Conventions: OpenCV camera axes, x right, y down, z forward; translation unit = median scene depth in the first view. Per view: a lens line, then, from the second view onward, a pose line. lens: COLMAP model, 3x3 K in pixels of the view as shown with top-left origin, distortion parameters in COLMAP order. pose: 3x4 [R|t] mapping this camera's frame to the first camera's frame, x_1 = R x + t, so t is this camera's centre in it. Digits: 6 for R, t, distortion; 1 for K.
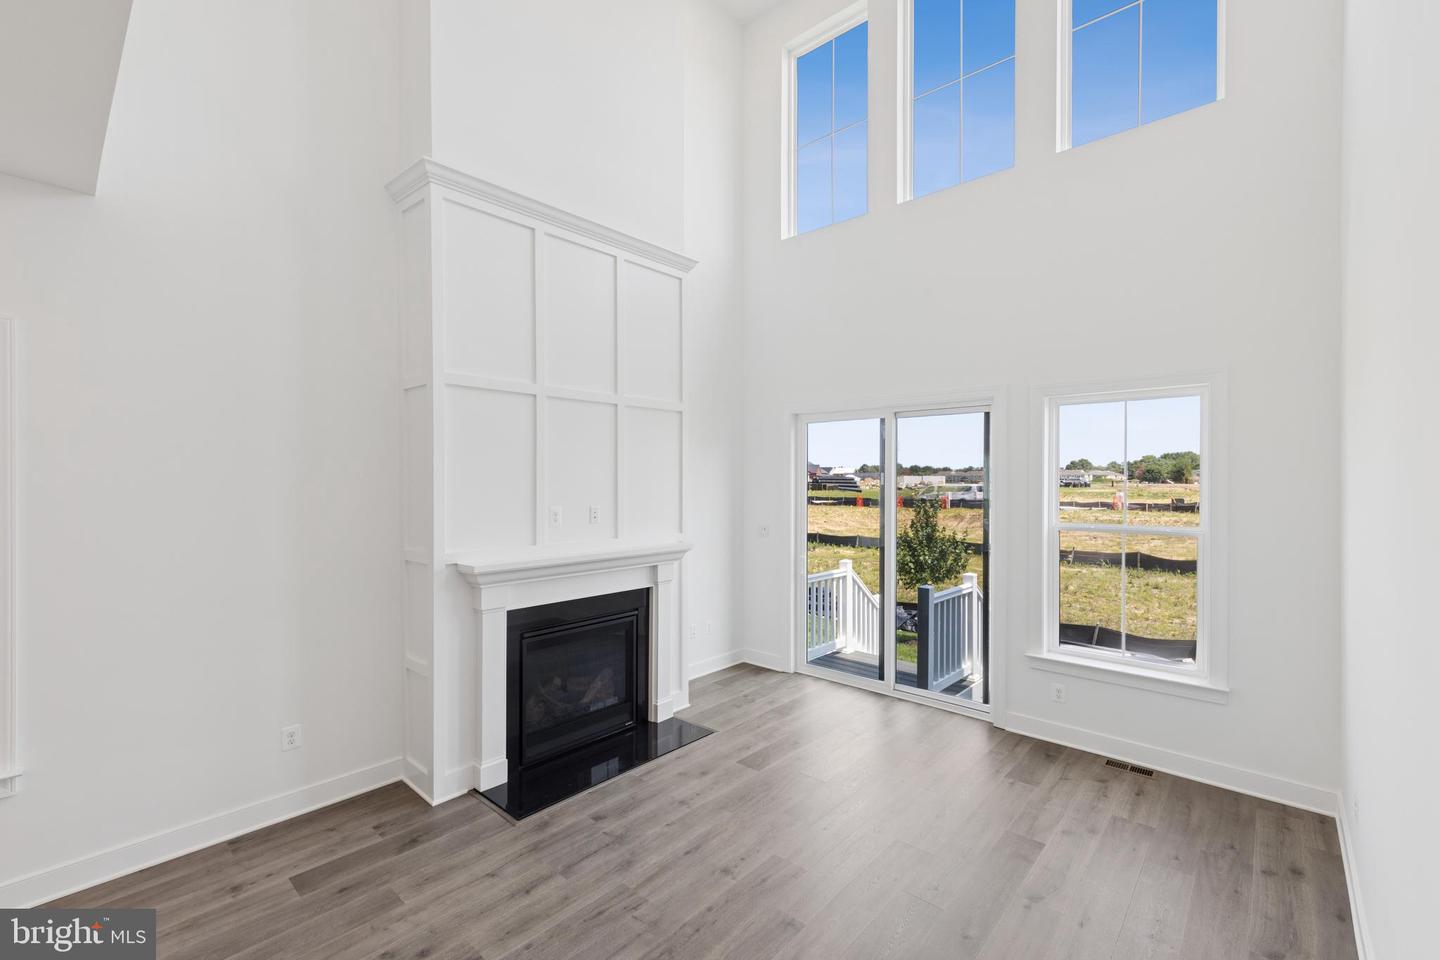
lens RADIAL K [[609.2, 0, 716.3], [0, 609.2, 483.6], [0, 0, 1]] dist [0.000879, 0.001058]
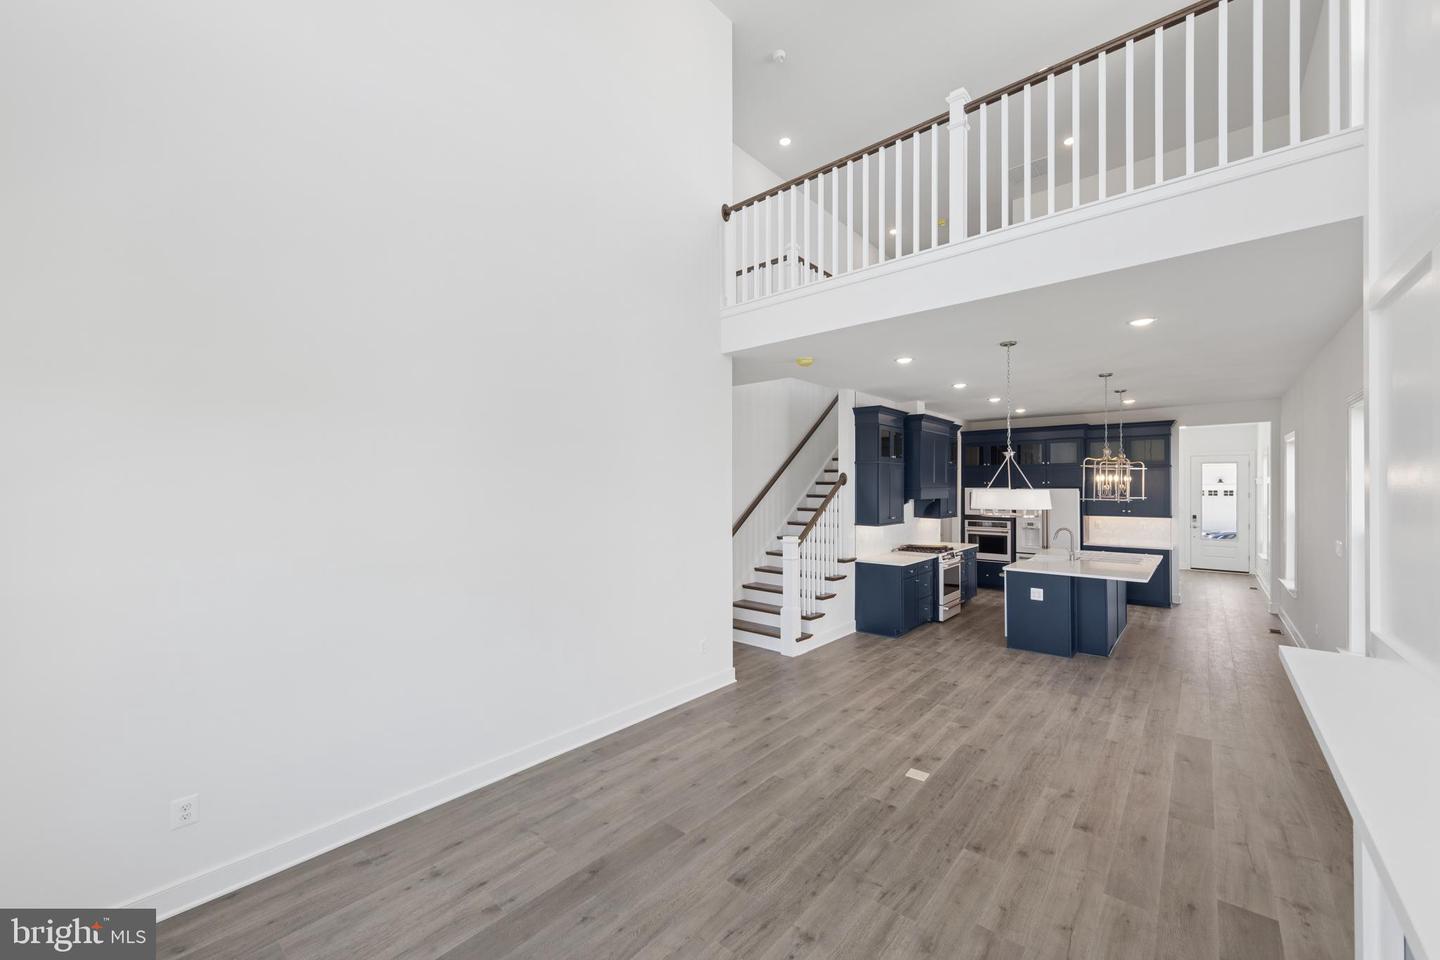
lens RADIAL K [[565.1, 0, 718.9], [0, 565.1, 482.8], [0, 0, 1]] dist [0.005286, -0.000222]
pose [[-0.999602, 0.000749, -0.028190, 0.125838], [0.000627, 0.999990, 0.004356, -0.015938], [0.028193, 0.004337, -0.999593, 1.368825]]
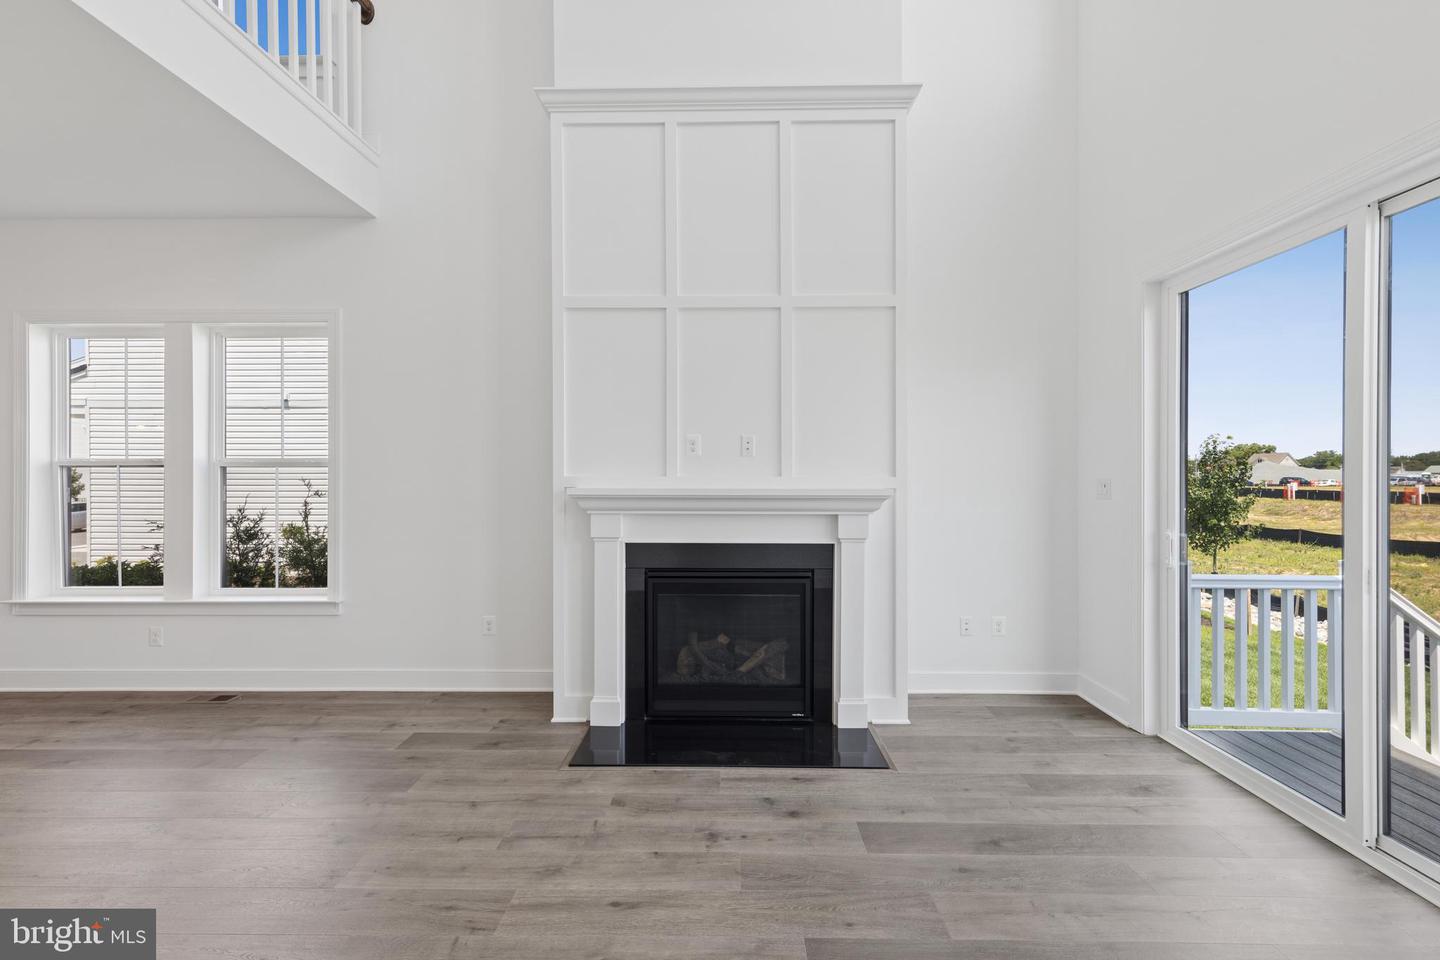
lens RADIAL K [[565.1, 0, 723.7], [0, 565.1, 475.1], [0, 0, 1]] dist [0.005286, -0.000222]
pose [[0.661346, 0.001274, -0.750079, 0.399472], [-0.002321, 0.999997, -0.000348, 0.104045], [0.750077, 0.001971, 0.661348, 0.535705]]
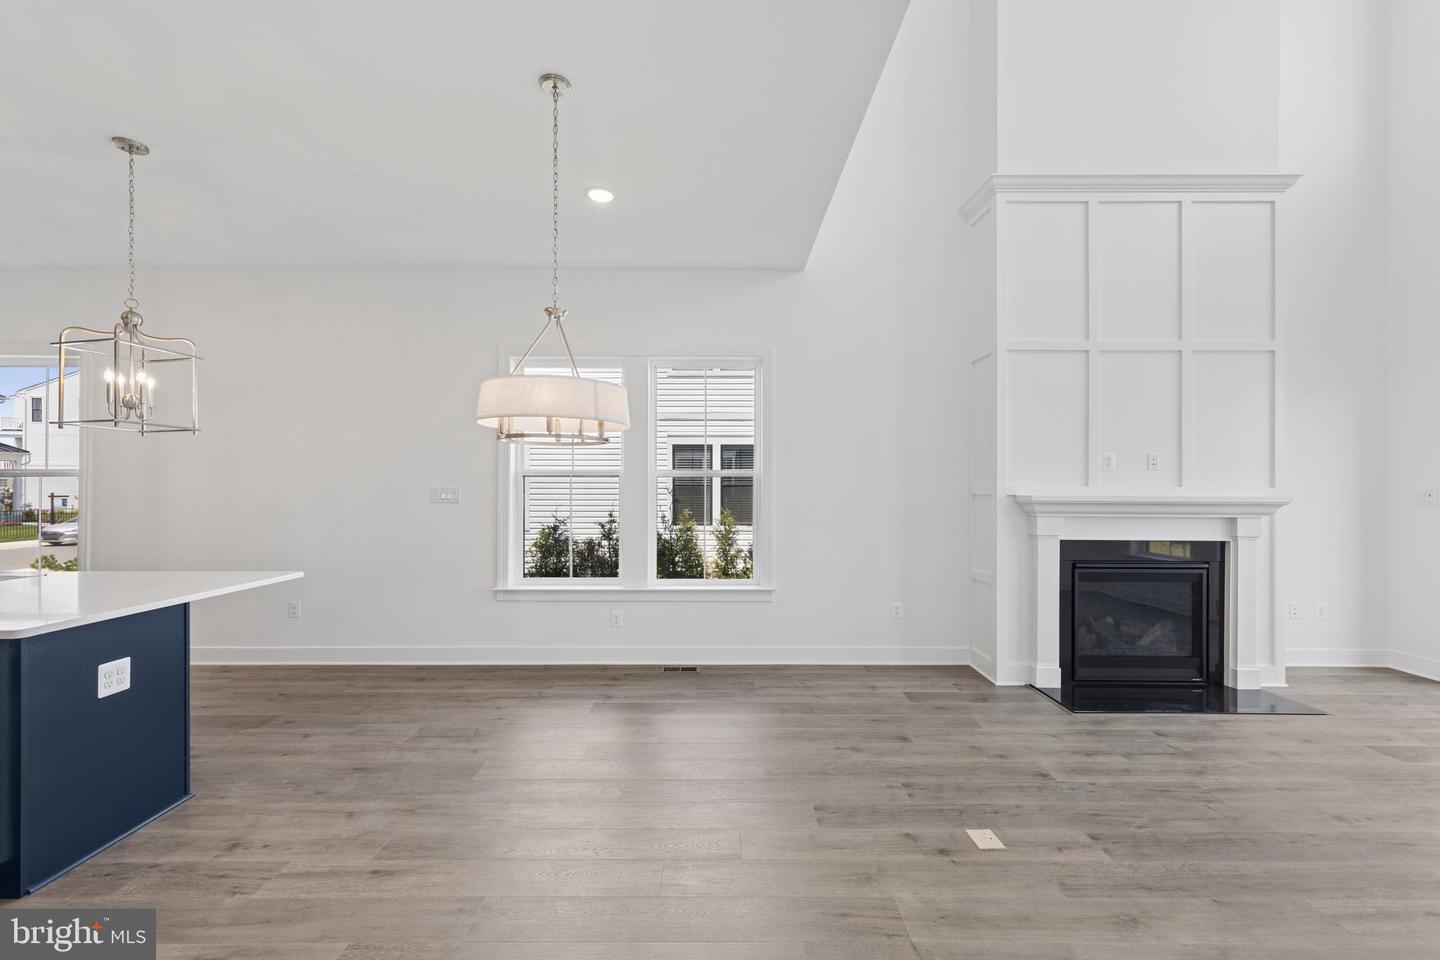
lens RADIAL K [[565.1, 0, 724.1], [0, 565.1, 485.4], [0, 0, 1]] dist [0.005286, -0.000222]
pose [[0.673635, -0.001196, -0.739063, 0.019249], [-0.006842, 0.999946, -0.007854, 0.117004], [0.739032, 0.010347, 0.673591, -0.189348]]
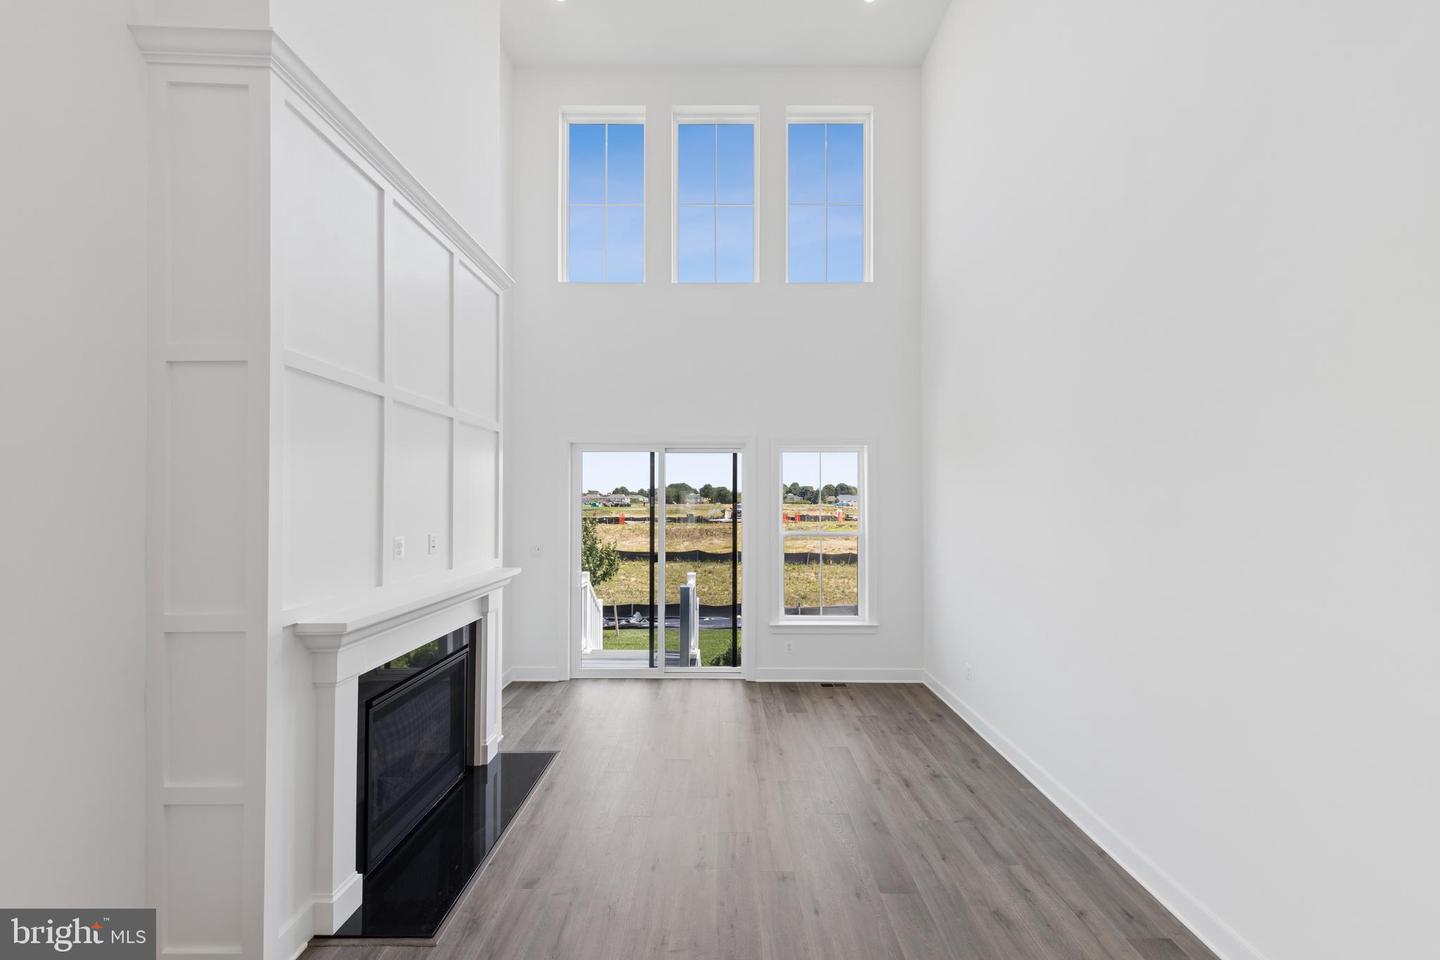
lens RADIAL K [[502.8, 0, 721.6], [0, 502.8, 493.2], [0, 0, 1]] dist [0.002638, -0.000148]
pose [[0.742718, 0.010961, 0.669515, -0.424910], [0.004259, 0.999768, -0.021093, -0.003685], [-0.669591, 0.018517, 0.742499, 0.224282]]
